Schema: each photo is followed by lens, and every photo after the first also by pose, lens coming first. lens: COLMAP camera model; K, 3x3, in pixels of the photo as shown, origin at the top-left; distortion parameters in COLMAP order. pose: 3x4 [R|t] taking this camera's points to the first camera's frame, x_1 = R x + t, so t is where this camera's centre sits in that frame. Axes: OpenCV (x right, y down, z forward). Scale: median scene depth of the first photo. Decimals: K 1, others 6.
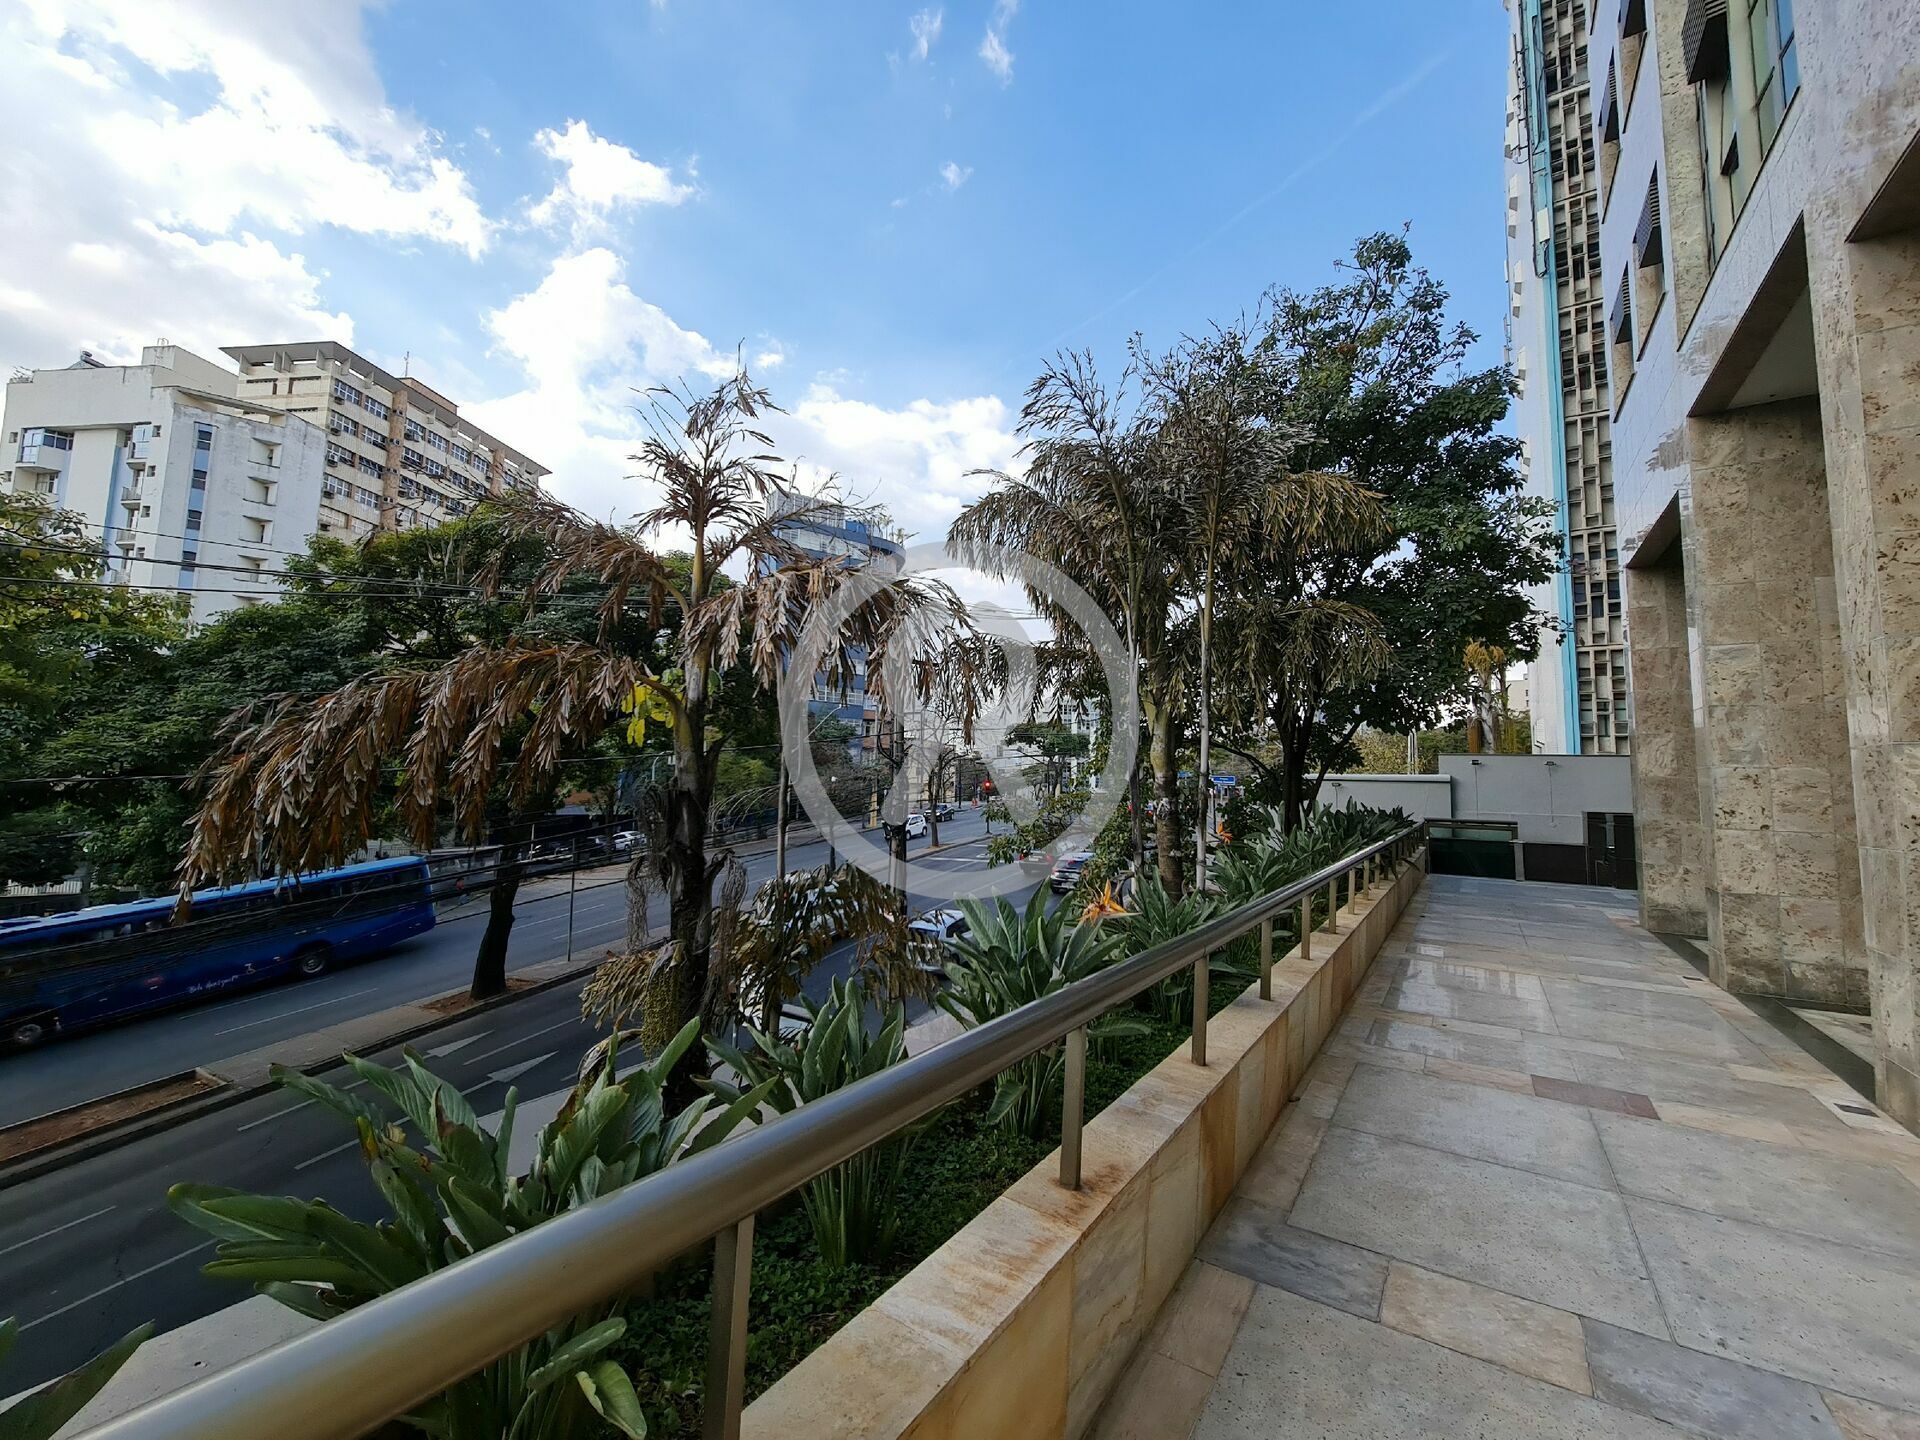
lens RADIAL K [[761.3, 0, 960.0], [0, 761.3, 720.0], [0, 0, 1]] dist [-0.002917, -0.000740]
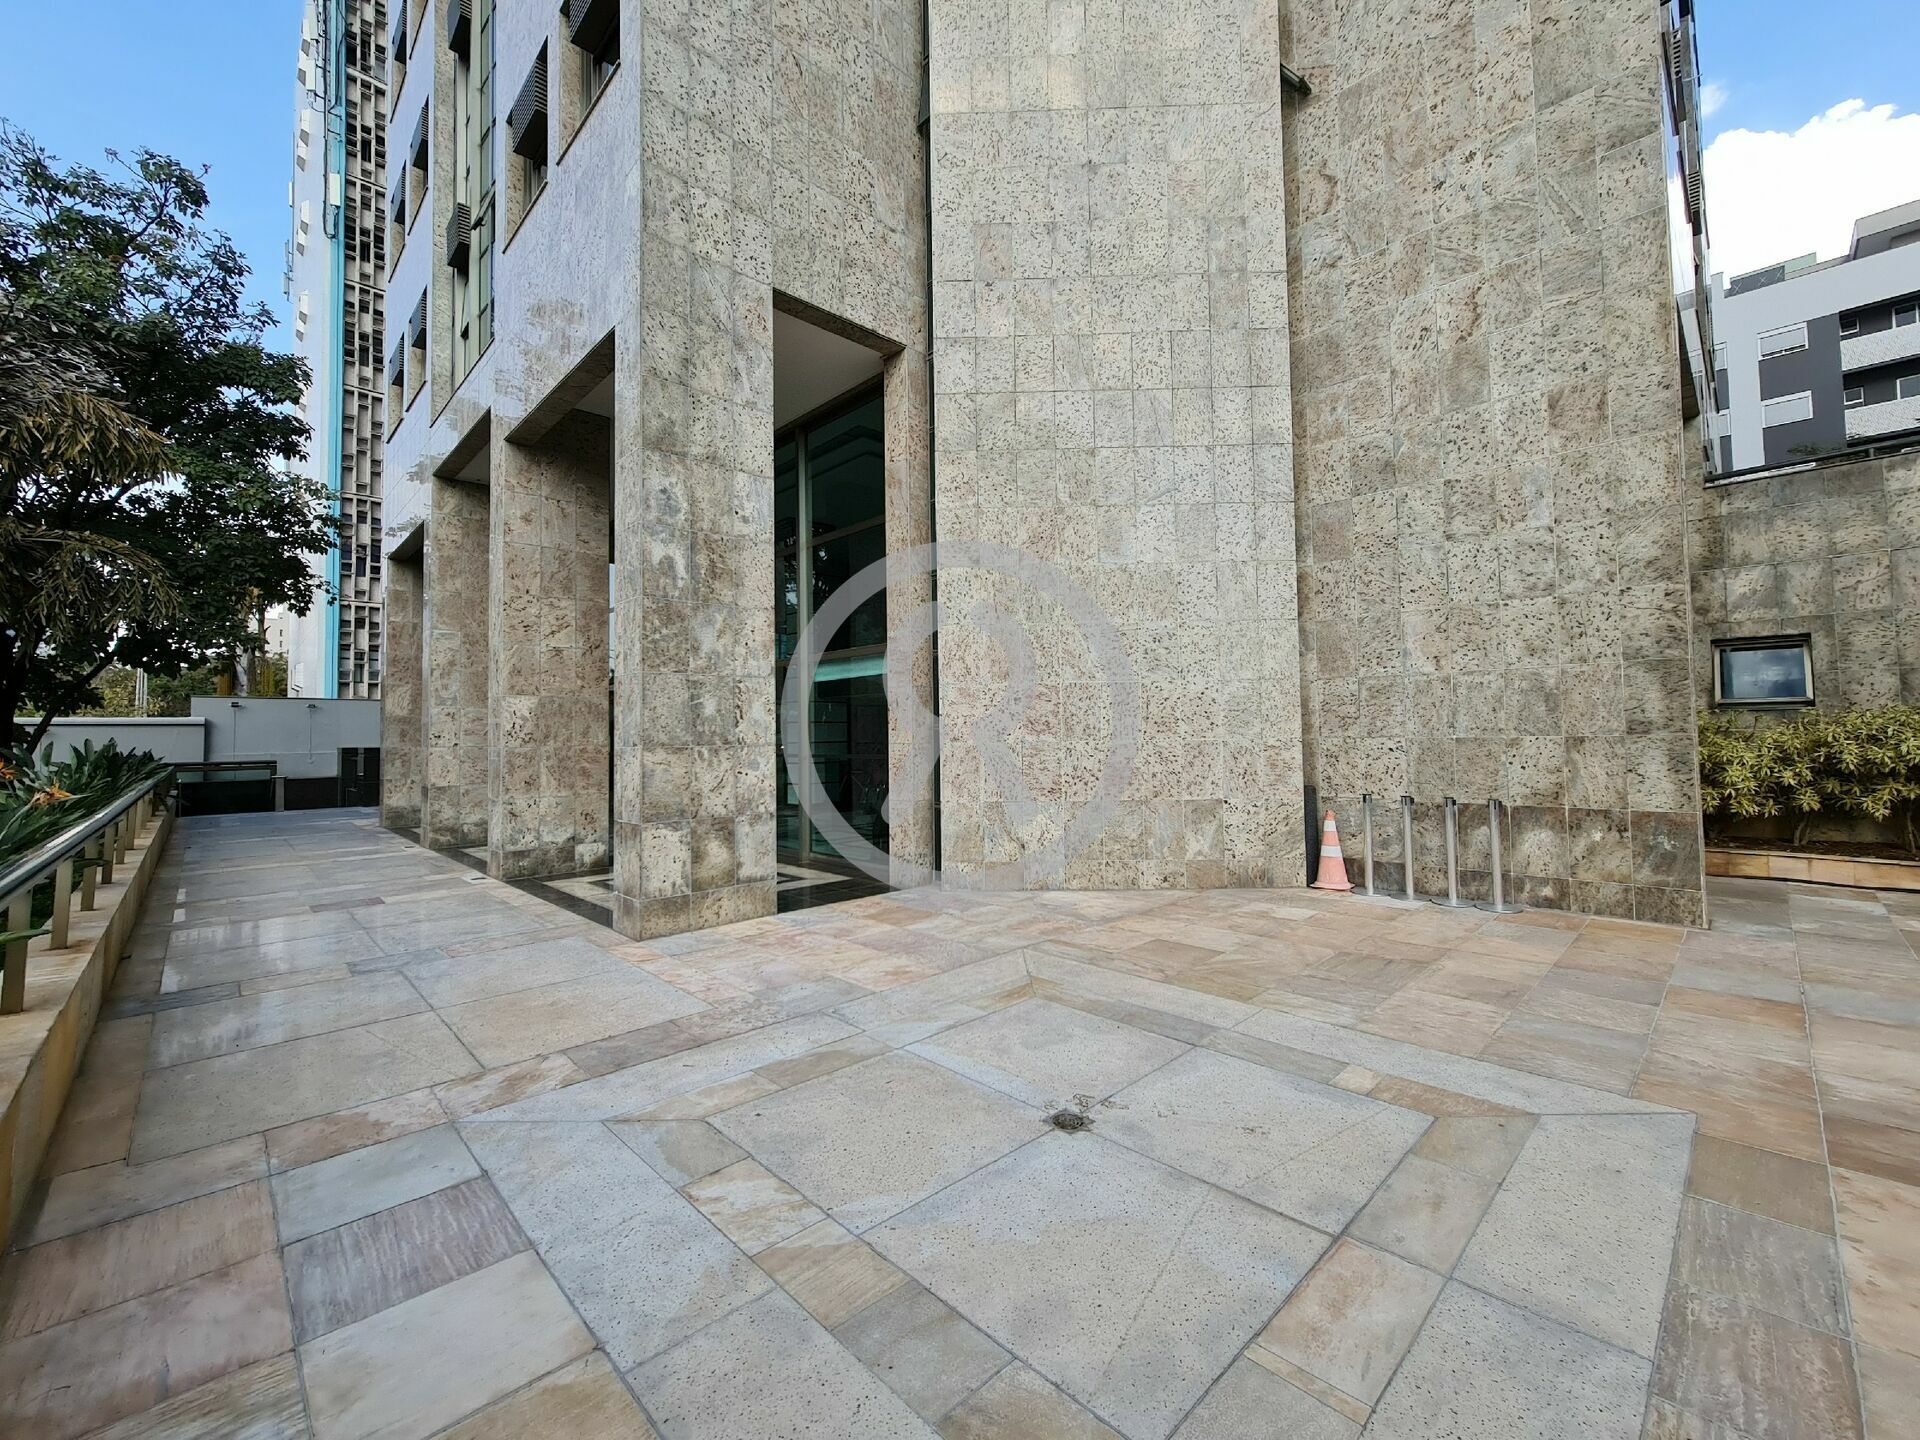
lens RADIAL K [[782.8, 0, 951.4], [0, 782.8, 687.4], [0, 0, 1]] dist [-0.001850, 0.005706]
pose [[0.214587, 0.026350, 0.976349, -0.194842], [-0.057710, 0.998232, -0.014257, -0.010448], [-0.974999, -0.053286, 0.215728, -0.216183]]
